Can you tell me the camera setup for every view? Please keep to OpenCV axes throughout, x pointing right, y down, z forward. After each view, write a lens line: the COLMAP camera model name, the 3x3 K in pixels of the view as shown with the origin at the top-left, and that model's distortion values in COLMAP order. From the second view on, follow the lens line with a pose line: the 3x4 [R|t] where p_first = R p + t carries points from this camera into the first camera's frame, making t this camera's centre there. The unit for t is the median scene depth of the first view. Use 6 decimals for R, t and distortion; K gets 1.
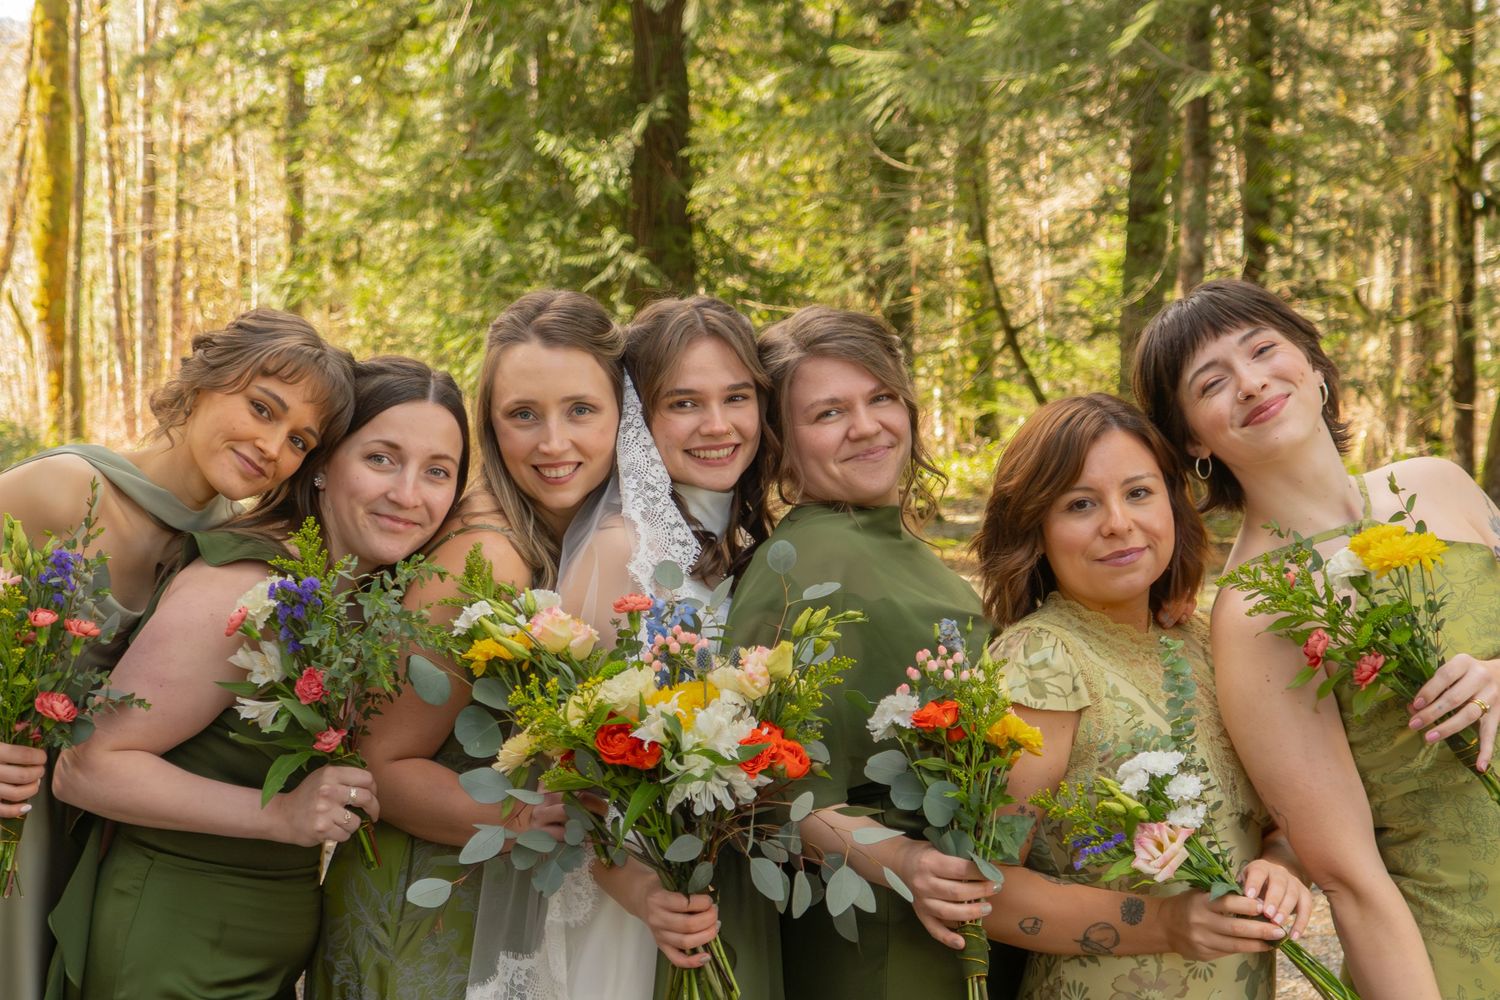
lens RADIAL K [[1968.9, 0, 750.4], [0, 1968.9, 500.1], [0, 0, 1]] dist [-0.015359, 0.000000]
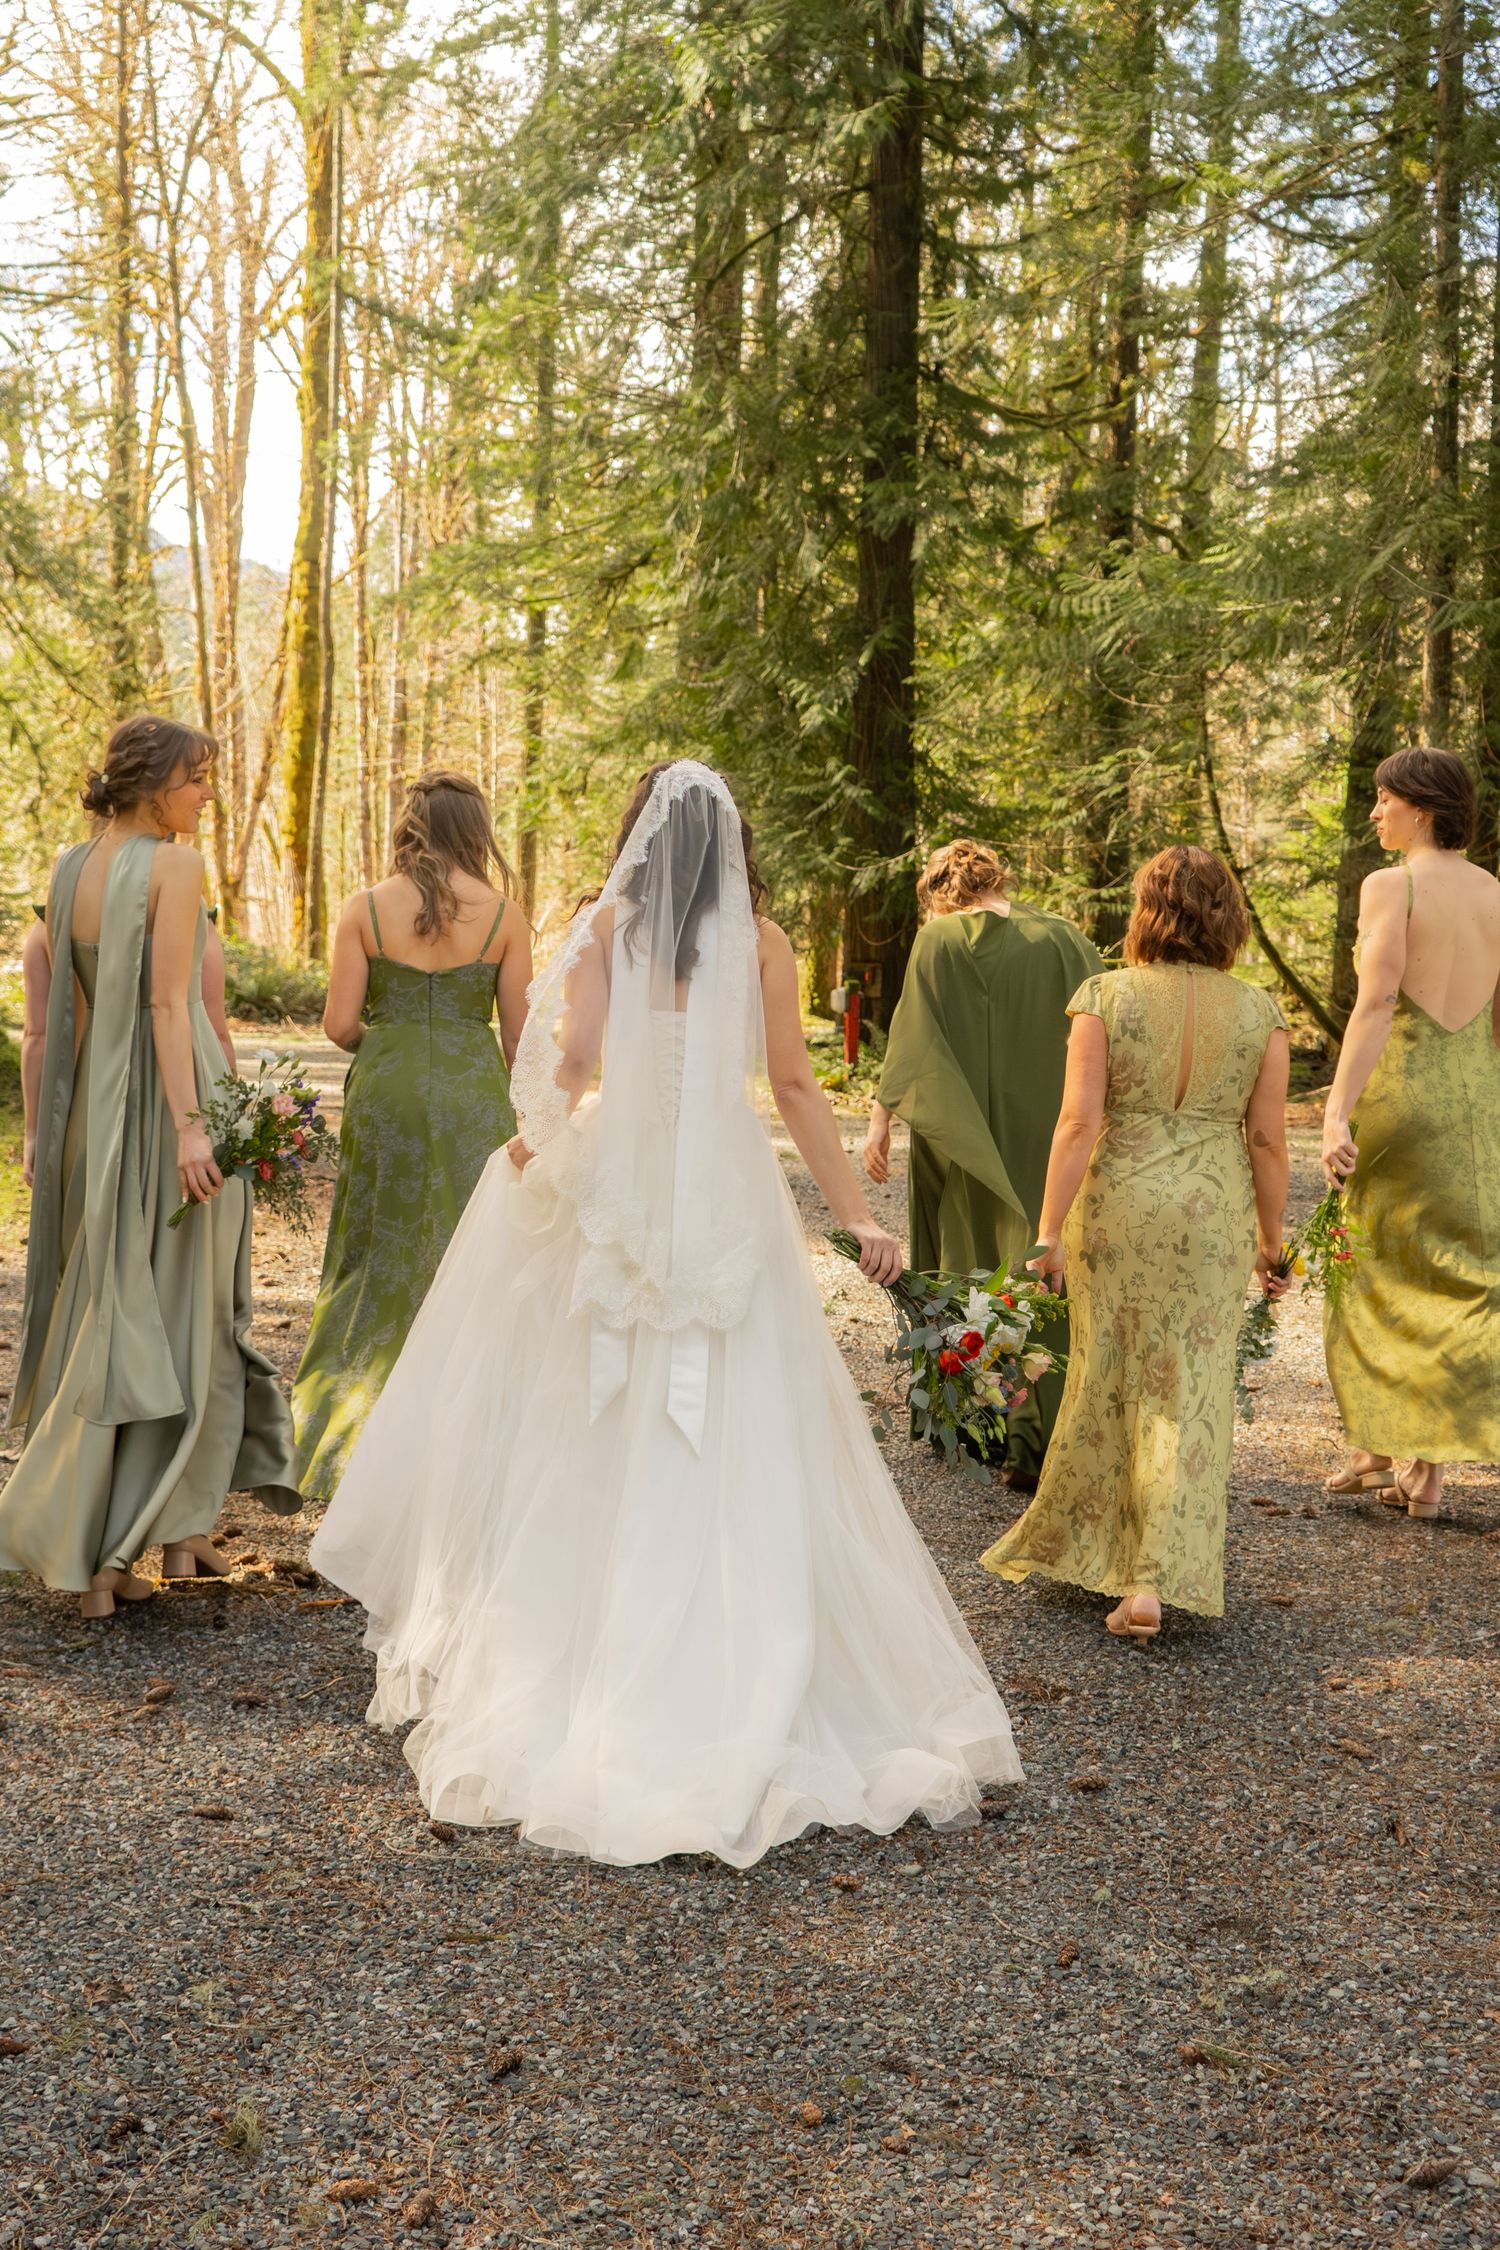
lens RADIAL K [[2852.8, 0, 748.4], [0, 2852.8, 1119.7], [0, 0, 1]] dist [-0.089277, 0.000000]
pose [[0.995953, 0.030476, -0.084554, 0.014870], [-0.027406, 0.998931, 0.037227, -0.008961], [0.085598, -0.034759, 0.995723, -0.472001]]
